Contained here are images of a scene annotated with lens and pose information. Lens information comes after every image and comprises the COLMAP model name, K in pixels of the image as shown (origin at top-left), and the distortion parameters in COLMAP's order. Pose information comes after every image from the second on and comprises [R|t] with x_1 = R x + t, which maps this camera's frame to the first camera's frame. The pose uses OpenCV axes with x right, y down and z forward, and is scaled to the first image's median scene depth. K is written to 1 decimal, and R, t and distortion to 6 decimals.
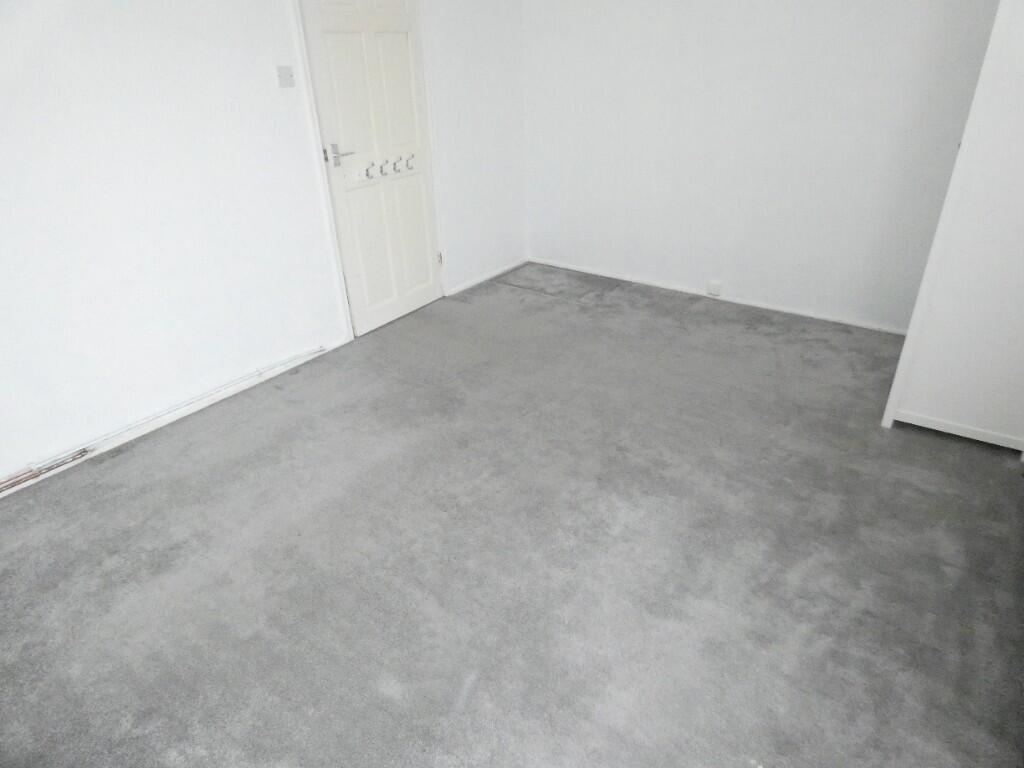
lens RADIAL K [[608.5, 0, 512.0], [0, 608.5, 384.0], [0, 0, 1]] dist [-0.004248, -0.001859]
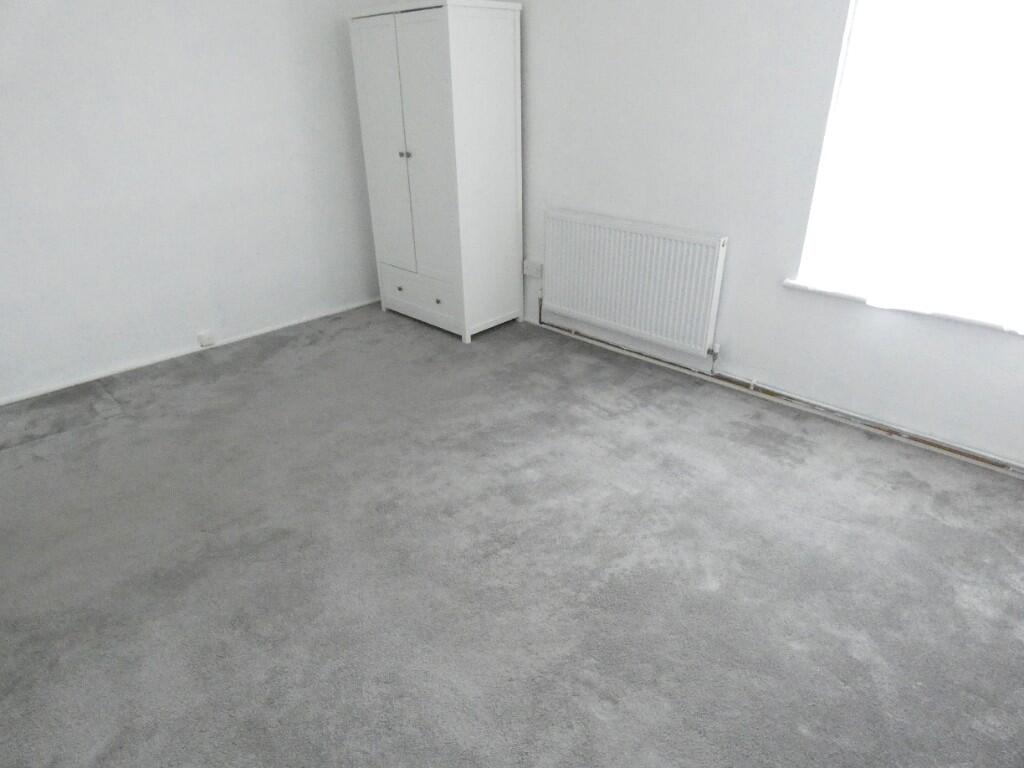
lens RADIAL K [[608.5, 0, 512.0], [0, 608.5, 384.0], [0, 0, 1]] dist [-0.004248, -0.001859]
pose [[0.135790, -0.409302, 0.902238, -0.710249], [0.476436, 0.825438, 0.302756, -0.234546], [-0.868660, 0.388747, 0.307092, 0.484688]]
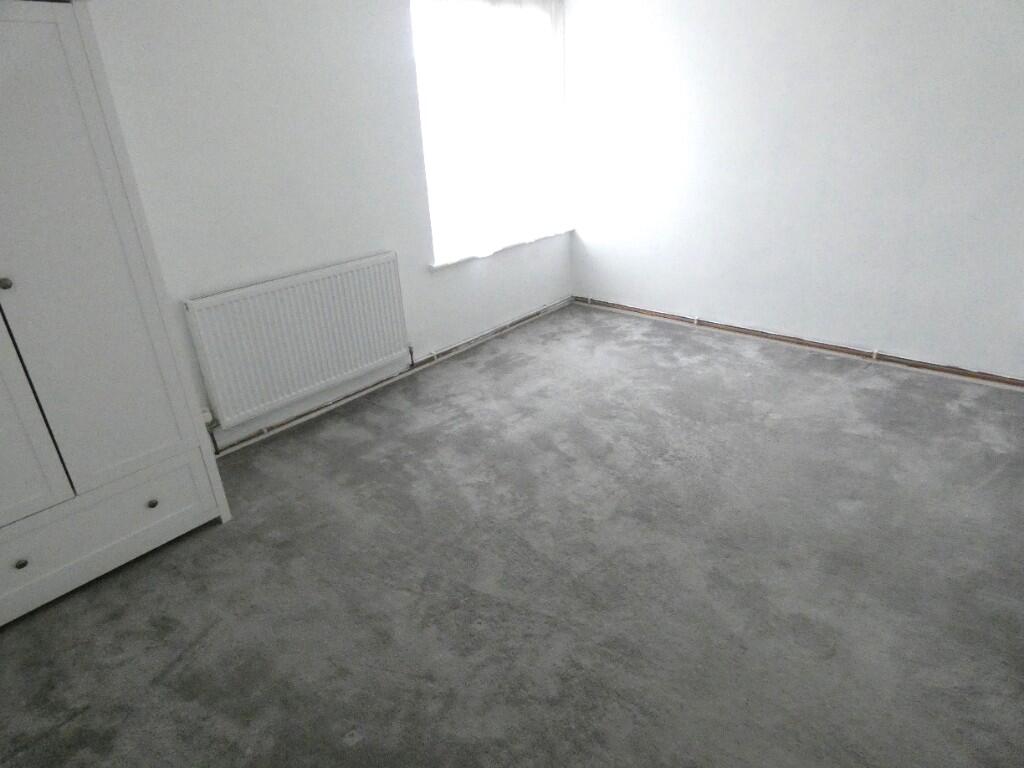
lens RADIAL K [[608.5, 0, 512.0], [0, 608.5, 384.0], [0, 0, 1]] dist [-0.004248, -0.001859]
pose [[-0.994256, 0.042752, 0.098117, 0.071078], [0.103966, 0.603484, 0.790568, -0.740628], [-0.025414, 0.796228, -0.604462, 1.357773]]
